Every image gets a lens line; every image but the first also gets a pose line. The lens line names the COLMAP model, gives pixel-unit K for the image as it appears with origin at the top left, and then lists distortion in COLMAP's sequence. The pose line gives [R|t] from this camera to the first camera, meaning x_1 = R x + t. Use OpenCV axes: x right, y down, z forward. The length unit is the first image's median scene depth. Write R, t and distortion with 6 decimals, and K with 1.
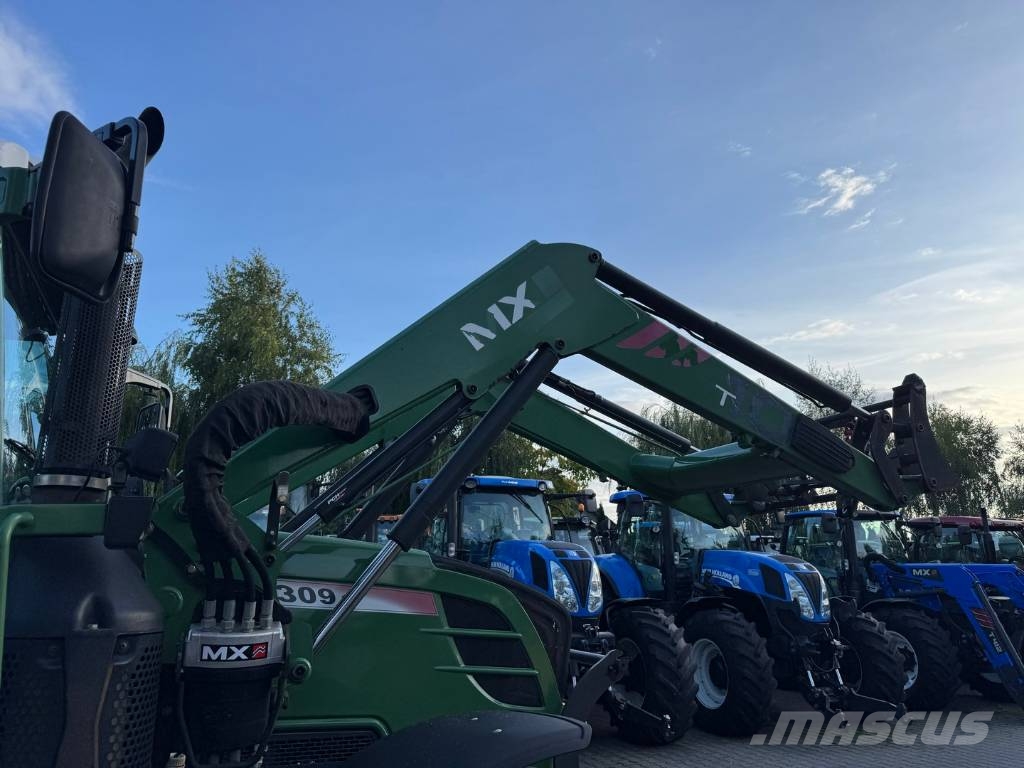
lens RADIAL K [[714.2, 0, 512.6], [0, 714.2, 384.6], [0, 0, 1]] dist [0.103587, -0.151697]
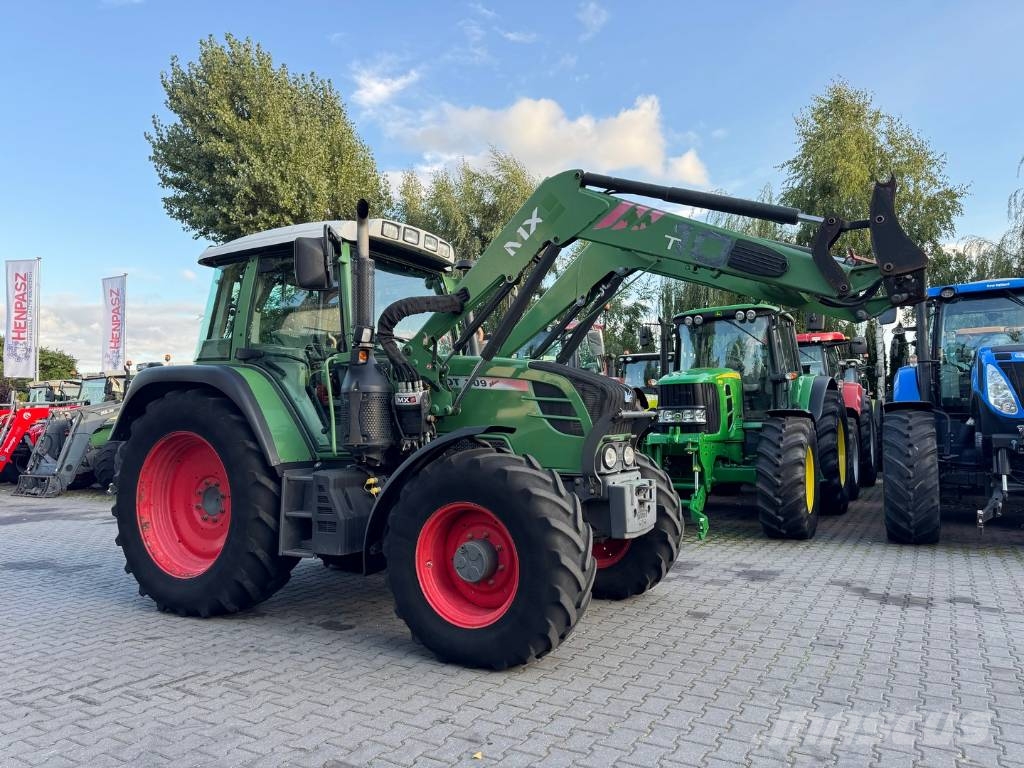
lens RADIAL K [[714.2, 0, 512.6], [0, 714.2, 384.6], [0, 0, 1]] dist [0.103587, -0.151697]
pose [[0.596849, -0.045900, -0.801039, 1.377059], [0.225494, 0.967720, 0.112564, 0.064984], [0.770015, -0.247814, 0.587933, -0.186143]]
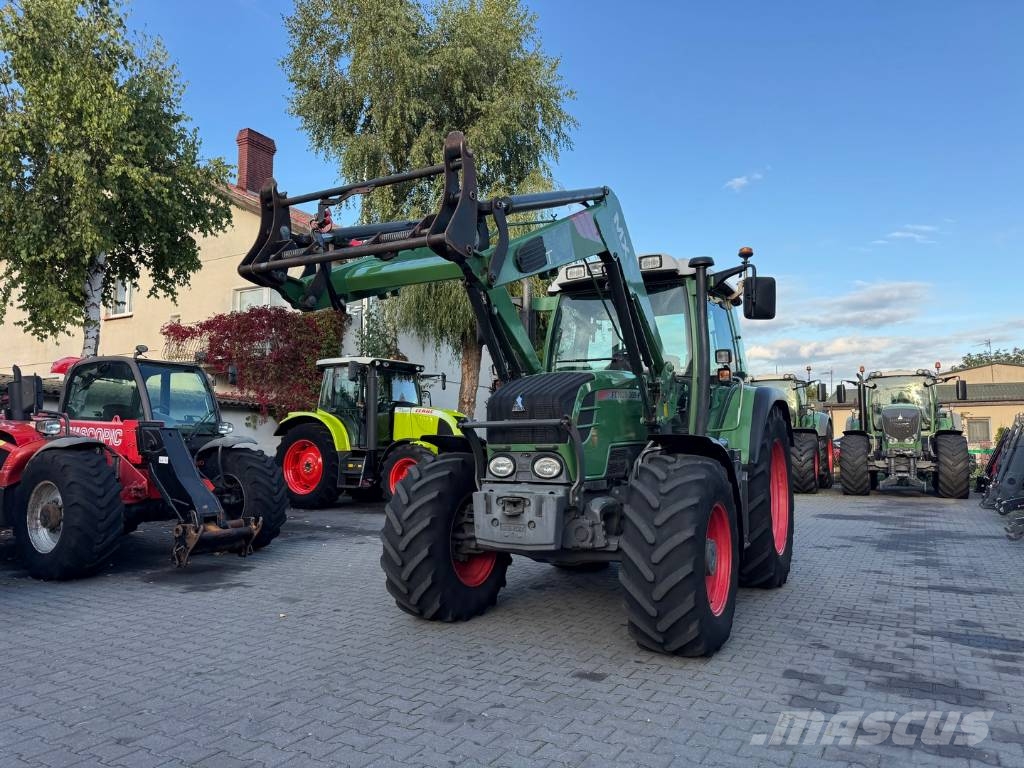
lens RADIAL K [[714.2, 0, 512.6], [0, 714.2, 384.6], [0, 0, 1]] dist [0.103587, -0.151697]
pose [[-0.794816, -0.046266, -0.605085, 1.169449], [0.168767, 0.940904, -0.293629, 0.854602], [0.582912, -0.335499, -0.740037, 2.487170]]
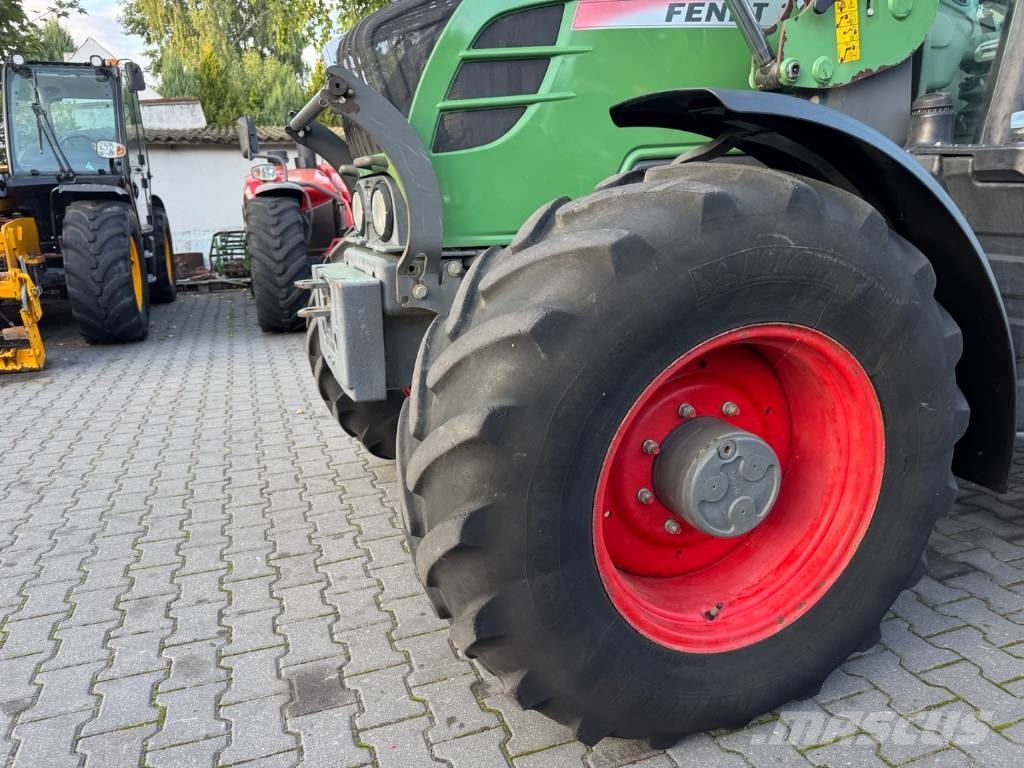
lens RADIAL K [[725.7, 0, 504.0], [0, 725.7, 389.6], [0, 0, 1]] dist [0.057537, -0.081675]
pose [[-0.998058, 0.014163, 0.060663, -0.167327], [0.012812, 0.999662, -0.022603, 0.747281], [-0.060962, -0.021782, -0.997902, 1.910329]]
